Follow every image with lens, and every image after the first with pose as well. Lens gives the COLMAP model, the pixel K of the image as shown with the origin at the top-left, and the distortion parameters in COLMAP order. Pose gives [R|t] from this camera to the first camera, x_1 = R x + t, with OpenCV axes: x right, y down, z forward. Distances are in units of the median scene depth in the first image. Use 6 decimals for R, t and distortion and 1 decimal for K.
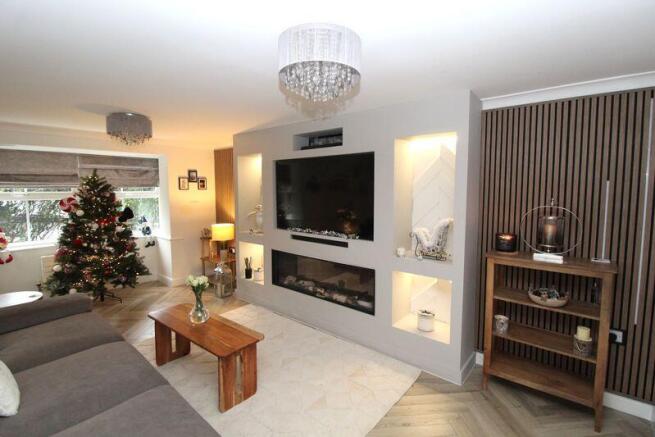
lens RADIAL K [[305.5, 0, 331.4], [0, 305.5, 211.2], [0, 0, 1]] dist [0.000972, -0.011969]
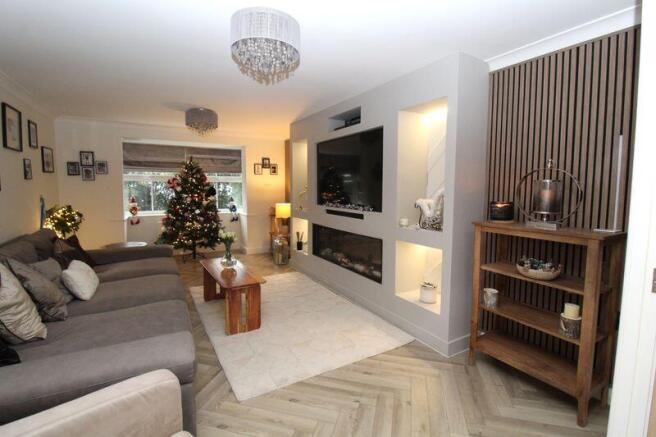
lens RADIAL K [[298.2, 0, 328.0], [0, 298.2, 206.6], [0, 0, 1]] dist [-0.000156, -0.010847]
pose [[0.943724, 0.027427, -0.329596, 0.295973], [-0.027956, 0.999604, 0.003137, 0.080494], [0.329551, 0.006254, 0.944117, -0.020316]]
